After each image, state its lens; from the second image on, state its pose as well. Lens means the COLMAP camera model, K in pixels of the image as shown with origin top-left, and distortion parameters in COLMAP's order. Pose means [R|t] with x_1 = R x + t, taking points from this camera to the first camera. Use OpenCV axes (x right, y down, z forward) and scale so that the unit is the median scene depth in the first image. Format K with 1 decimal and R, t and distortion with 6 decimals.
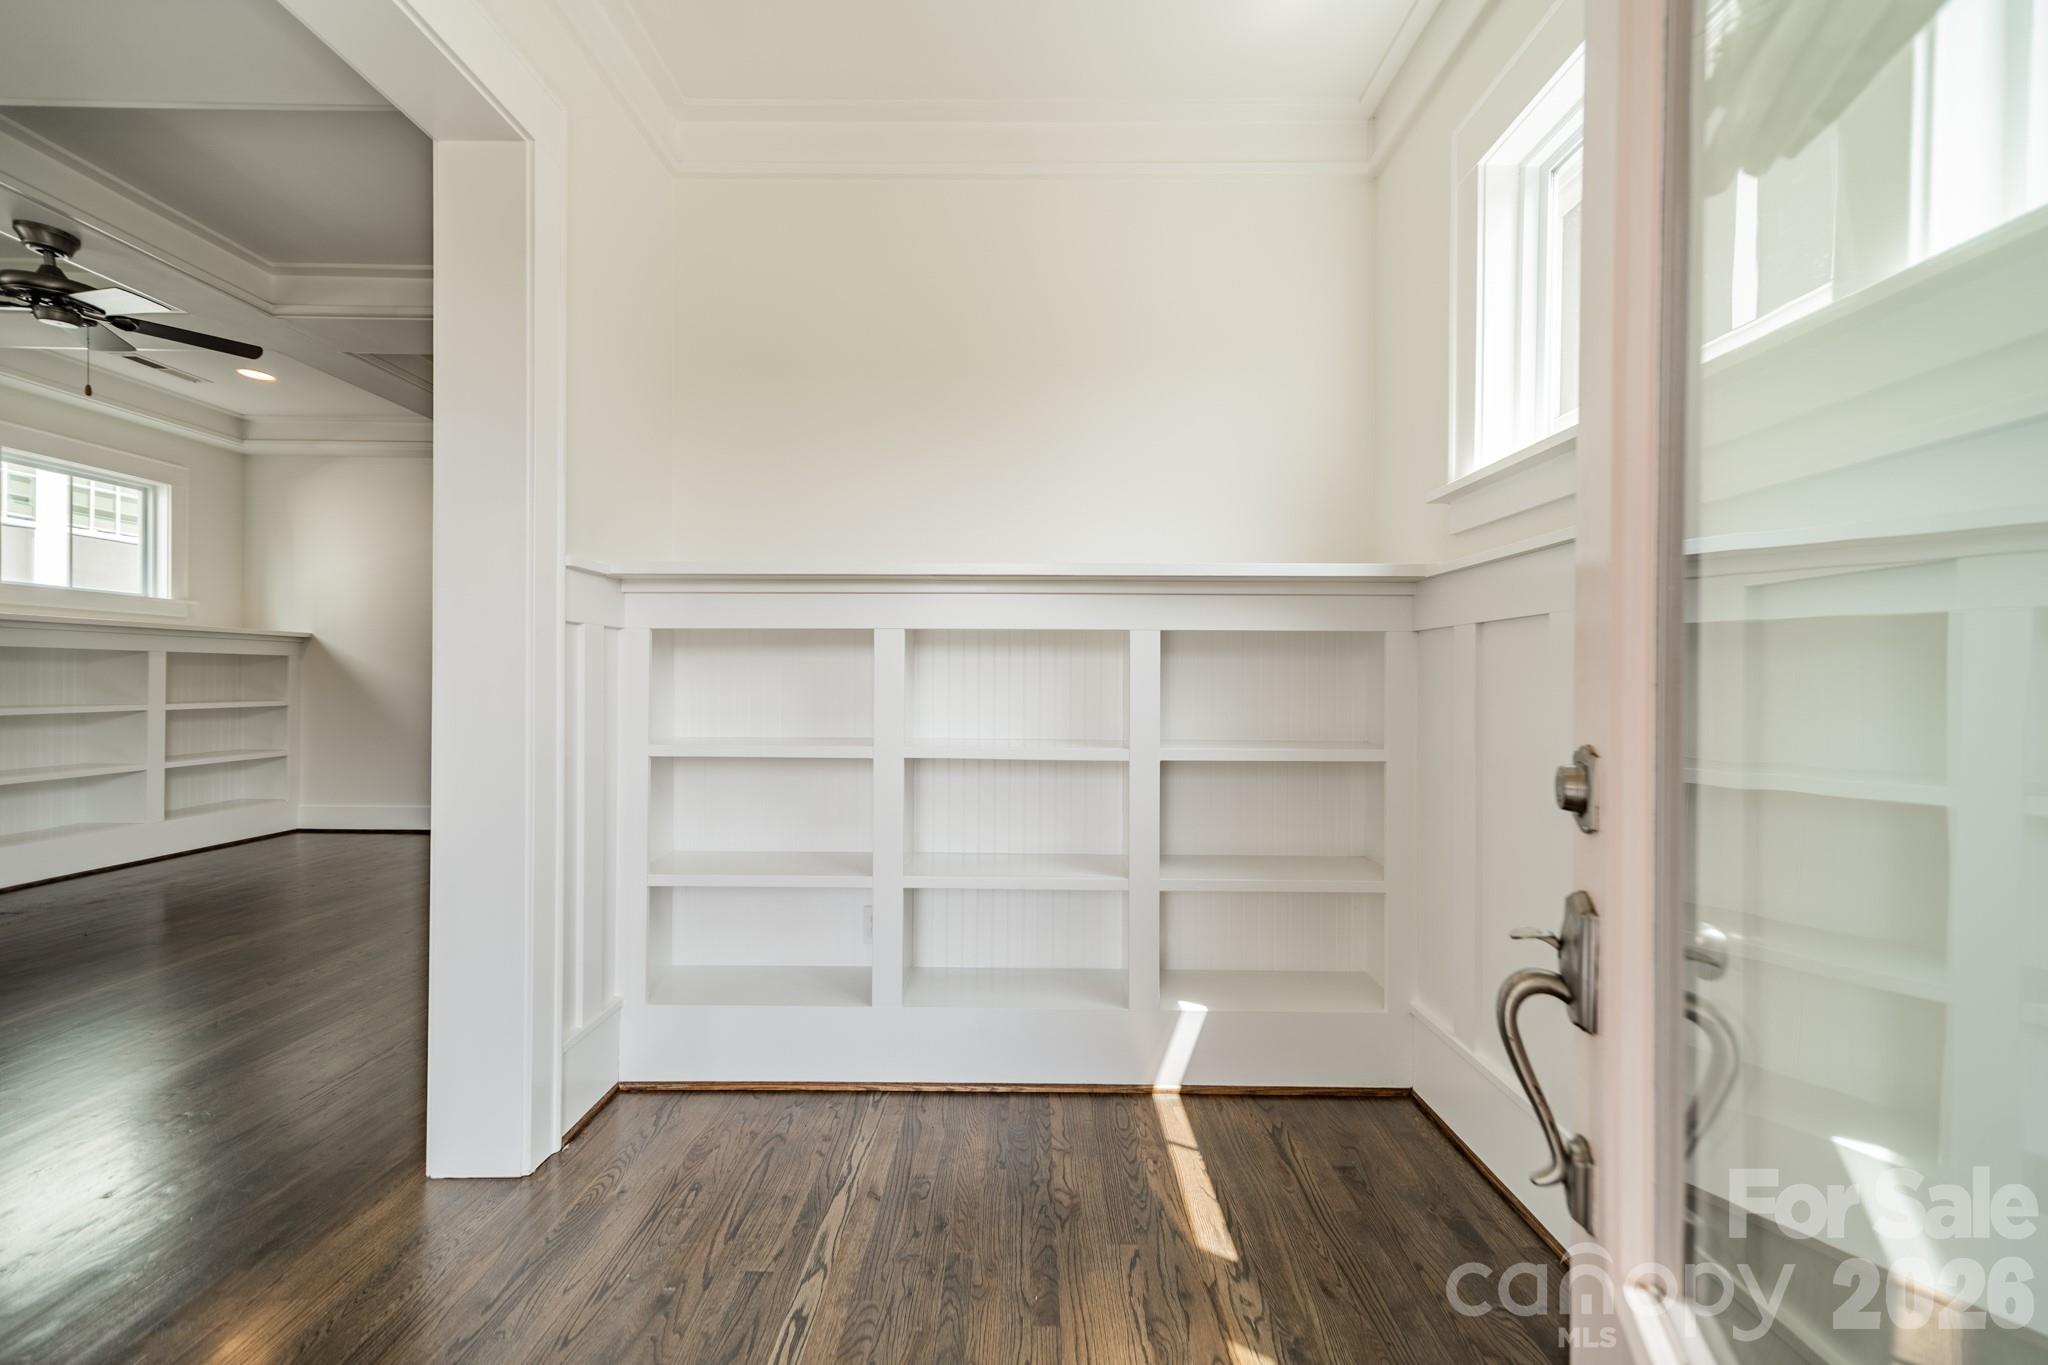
lens RADIAL K [[726.9, 0, 1028.3], [0, 726.9, 678.4], [0, 0, 1]] dist [0.007003, 0.000532]
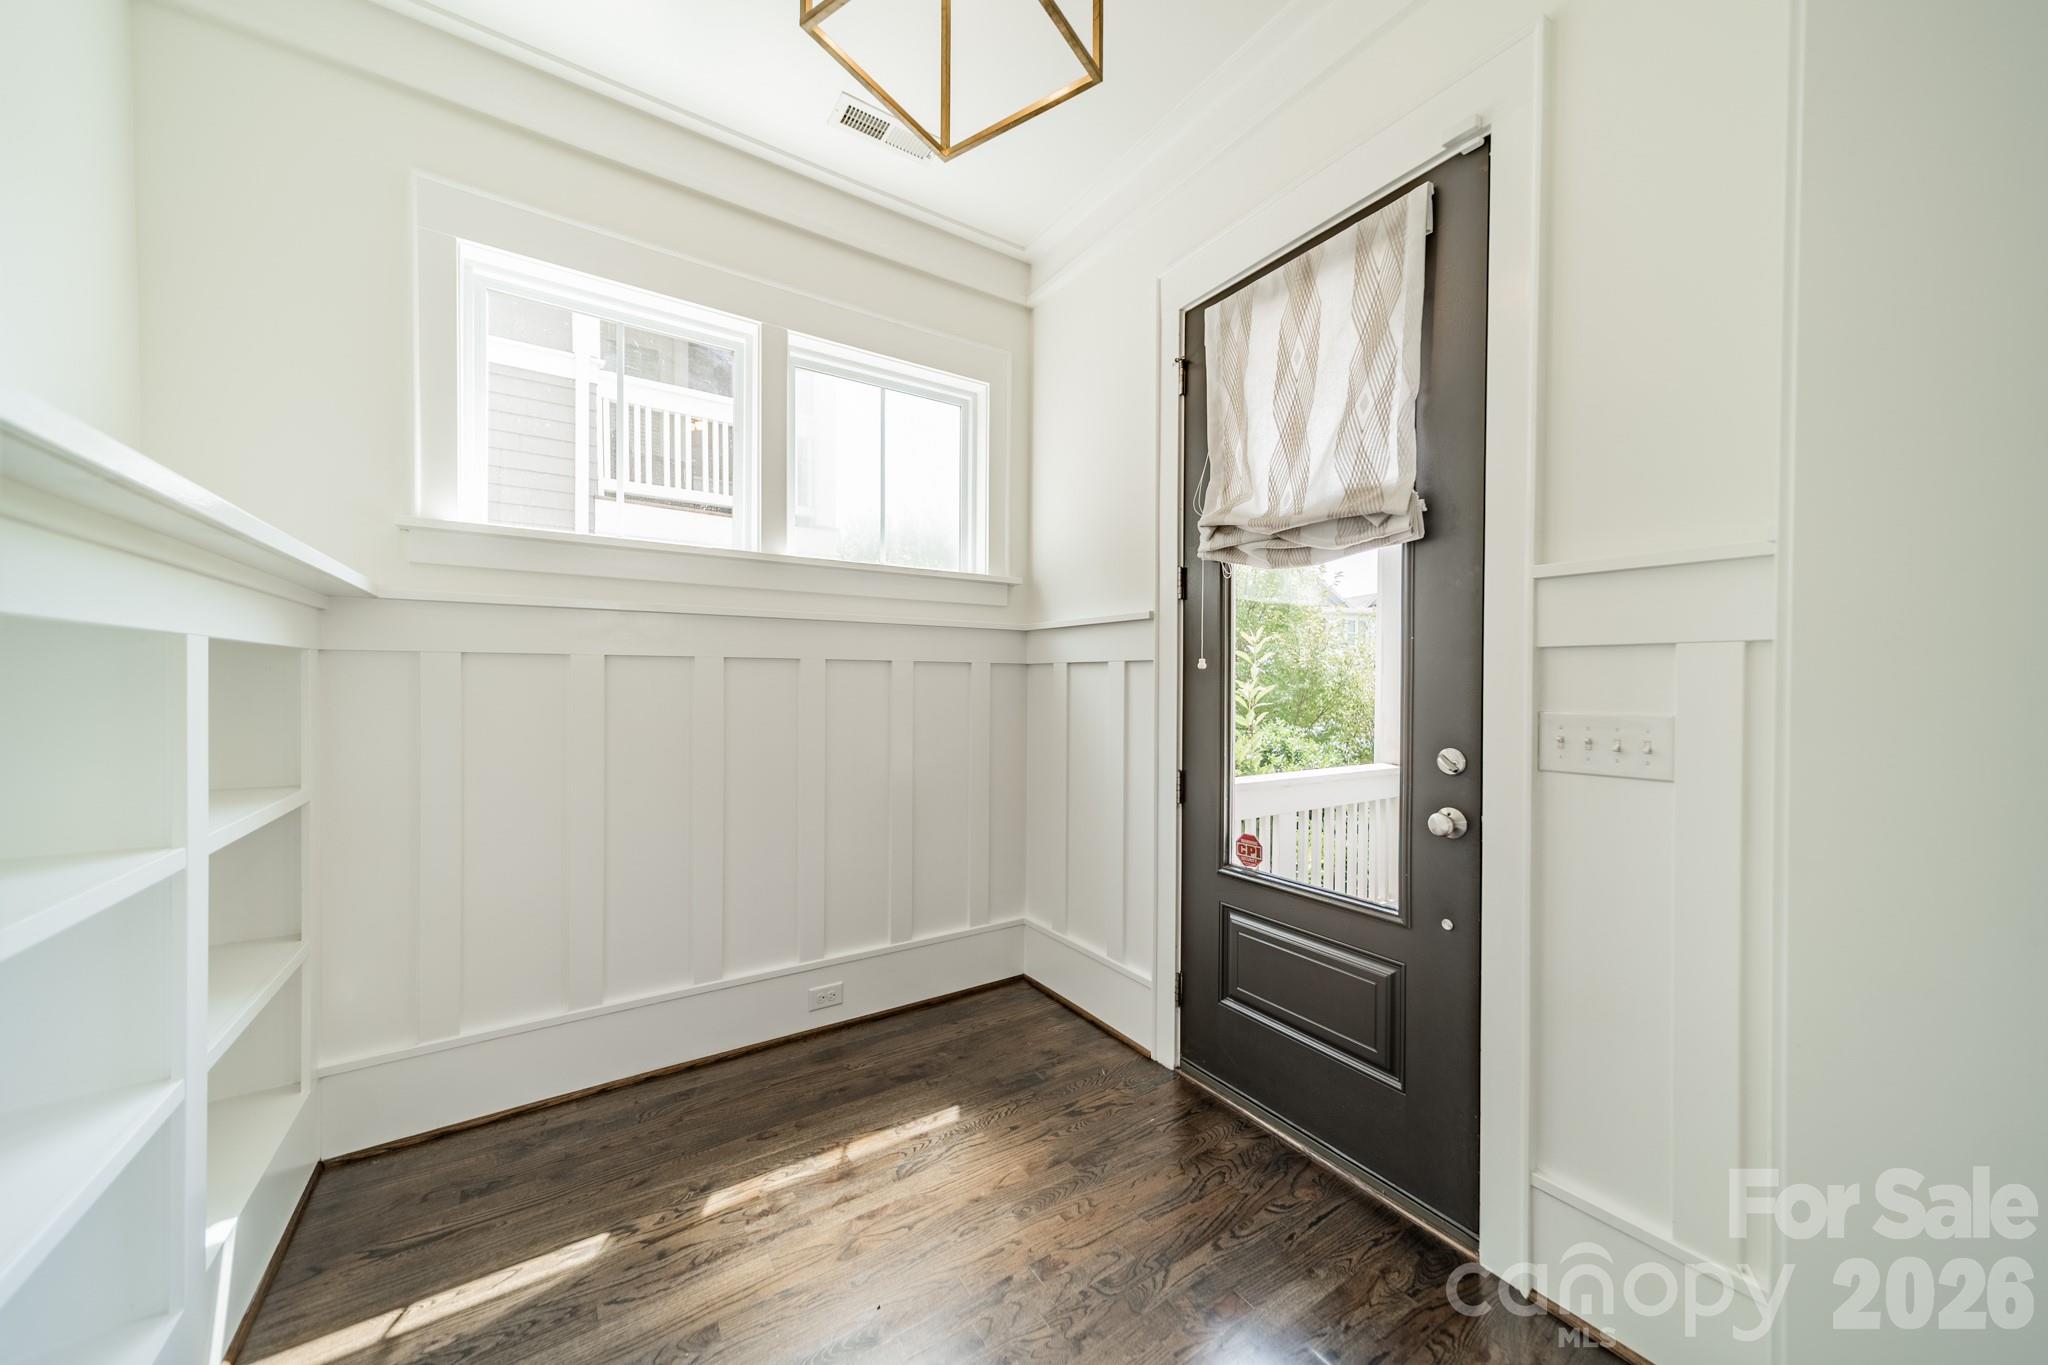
lens RADIAL K [[726.9, 0, 1017.5], [0, 726.9, 688.8], [0, 0, 1]] dist [0.007003, 0.000532]
pose [[-0.558860, -0.002129, 0.829259, -0.911214], [0.001694, 0.999992, 0.003710, -0.022464], [-0.829260, 0.003478, -0.558852, 1.047338]]
